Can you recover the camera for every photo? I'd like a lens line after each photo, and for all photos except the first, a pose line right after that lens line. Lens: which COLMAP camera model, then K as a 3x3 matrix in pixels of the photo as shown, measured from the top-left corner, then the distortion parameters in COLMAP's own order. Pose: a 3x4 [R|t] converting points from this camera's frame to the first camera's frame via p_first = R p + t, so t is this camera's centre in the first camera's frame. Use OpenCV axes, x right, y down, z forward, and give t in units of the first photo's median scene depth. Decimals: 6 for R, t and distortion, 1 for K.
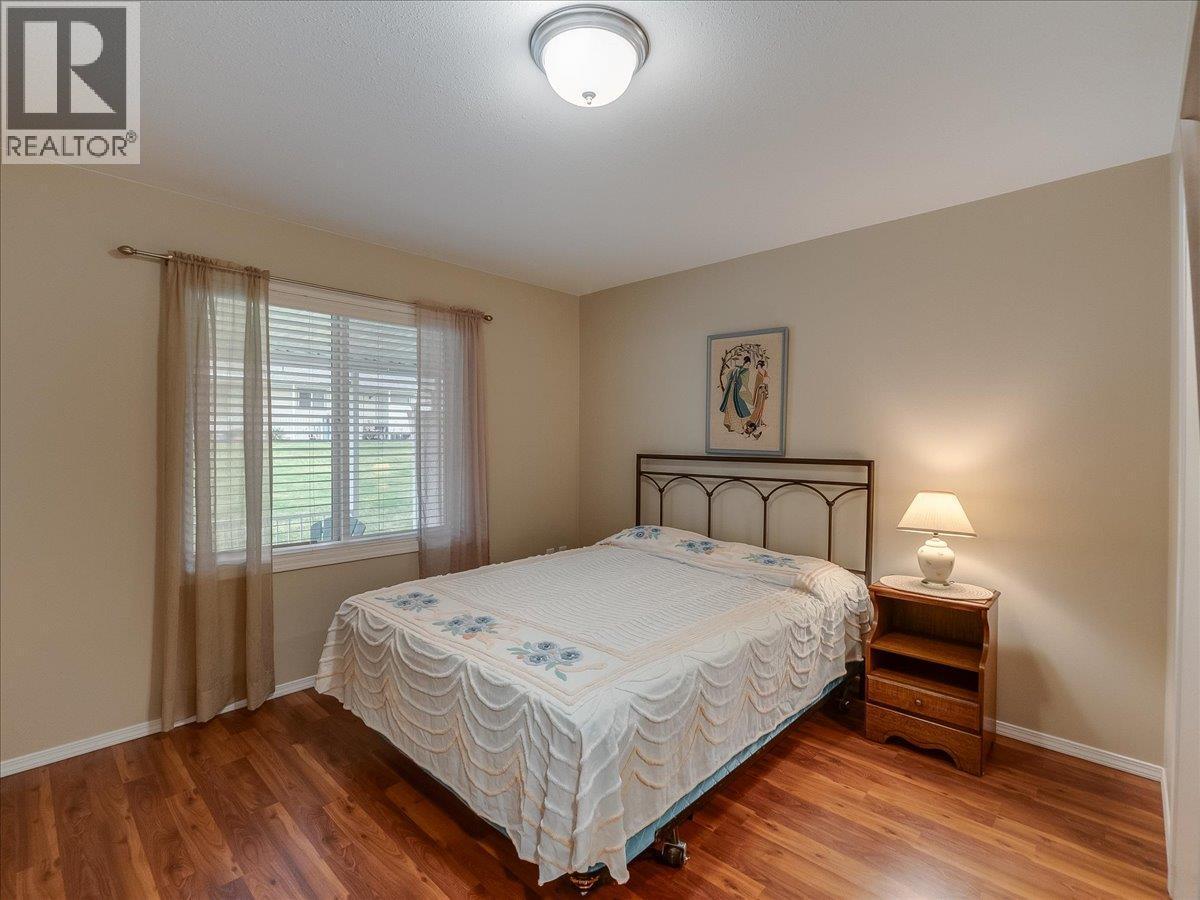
lens RADIAL K [[572.9, 0, 598.9], [0, 572.9, 447.4], [0, 0, 1]] dist [-0.006112, -0.000572]
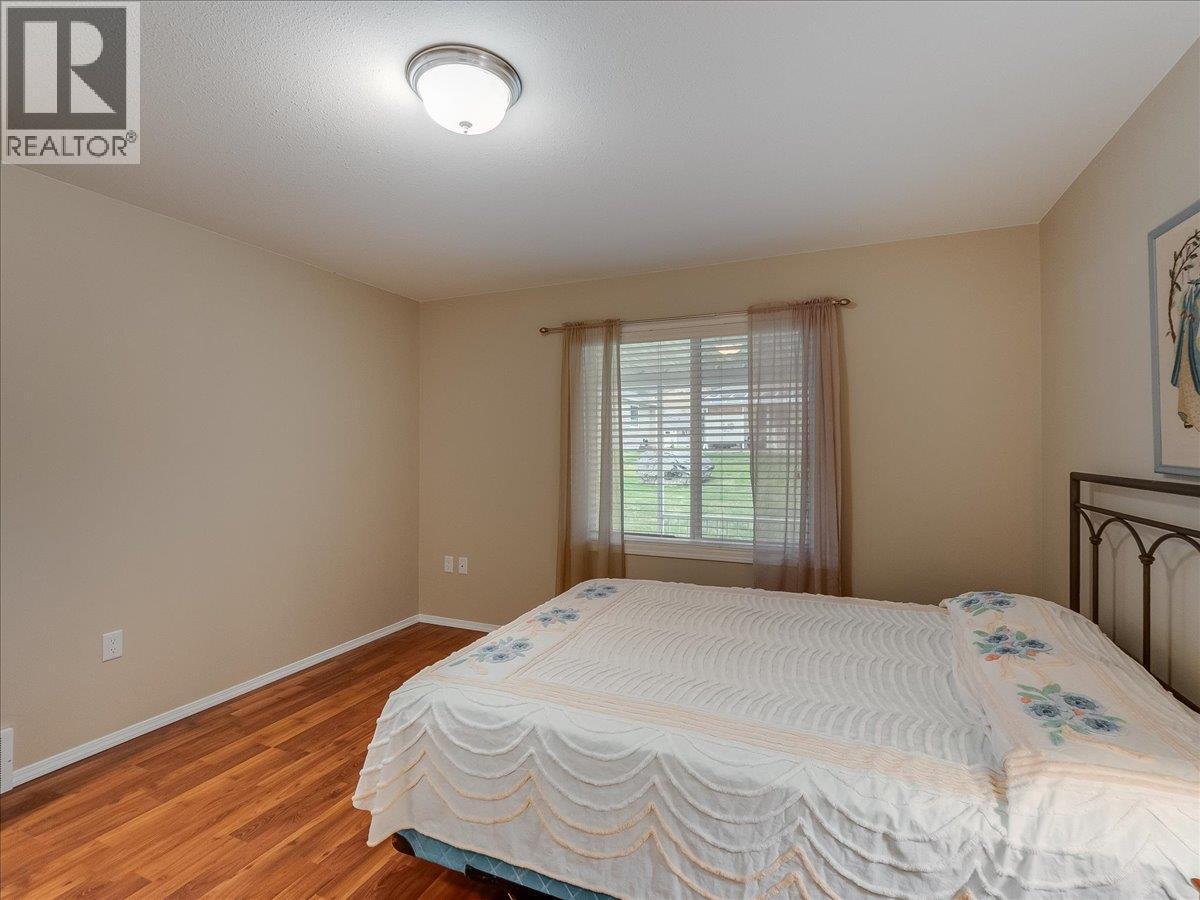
lens RADIAL K [[572.9, 0, 597.6], [0, 572.9, 449.2], [0, 0, 1]] dist [-0.006112, -0.000572]
pose [[0.344129, -0.003736, -0.938915, 0.538515], [-0.013455, 0.999870, -0.008910, -0.000731], [0.938826, 0.015699, 0.344034, 0.445586]]
